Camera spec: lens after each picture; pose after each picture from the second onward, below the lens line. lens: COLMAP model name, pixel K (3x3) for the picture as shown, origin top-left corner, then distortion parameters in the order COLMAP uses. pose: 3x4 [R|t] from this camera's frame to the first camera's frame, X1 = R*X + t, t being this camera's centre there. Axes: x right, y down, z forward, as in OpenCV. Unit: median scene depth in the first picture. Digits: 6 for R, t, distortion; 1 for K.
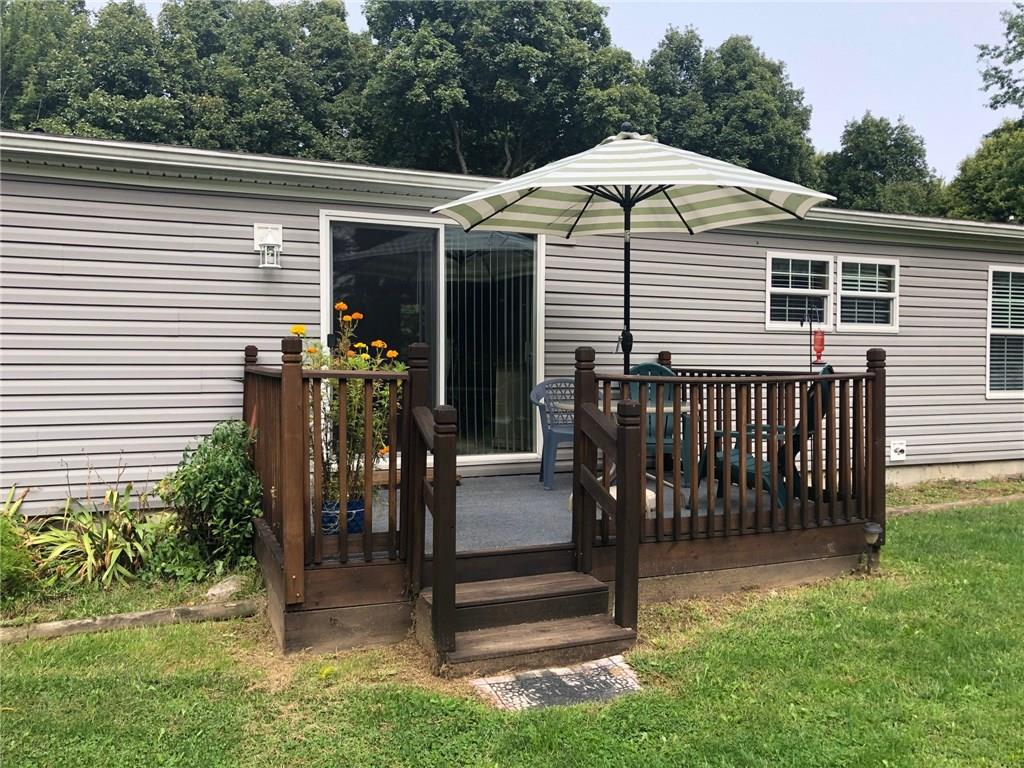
lens RADIAL K [[834.7, 0, 494.0], [0, 834.7, 374.6], [0, 0, 1]] dist [0.003748, 0.015682]
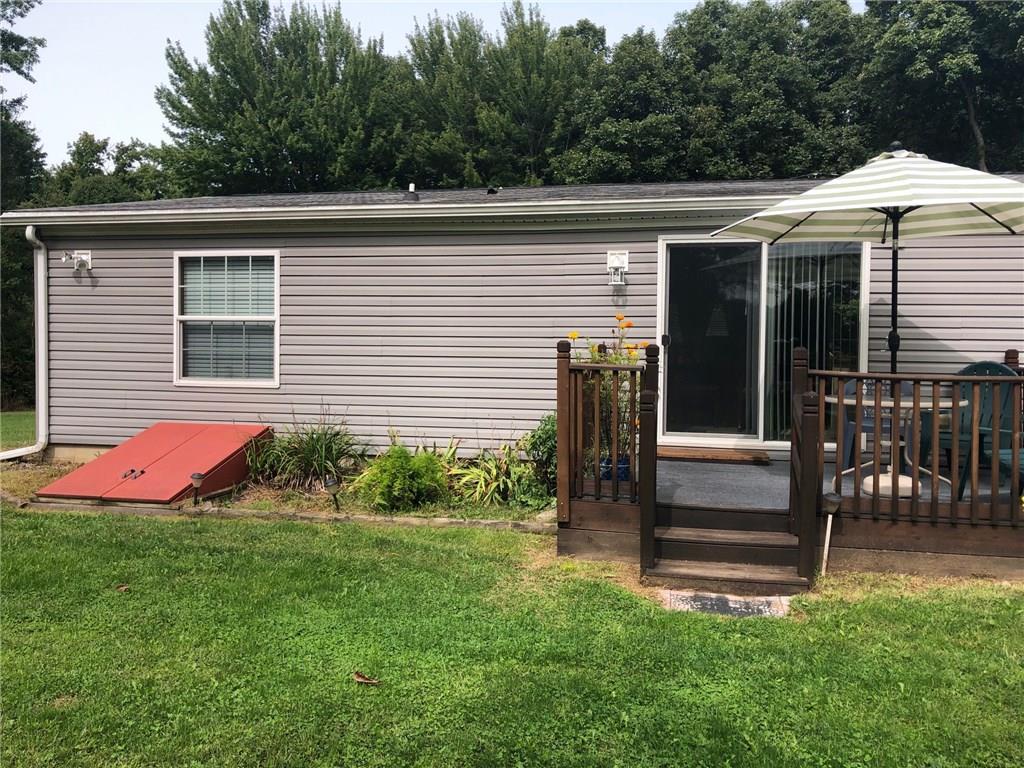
lens RADIAL K [[833.3, 0, 512.0], [0, 833.3, 384.0], [0, 0, 1]] dist [0.005413, -0.005384]
pose [[0.830502, 0.030450, -0.556183, 0.274722], [-0.018192, 0.999455, 0.027554, -0.004535], [0.556719, -0.012766, 0.830603, -0.146749]]
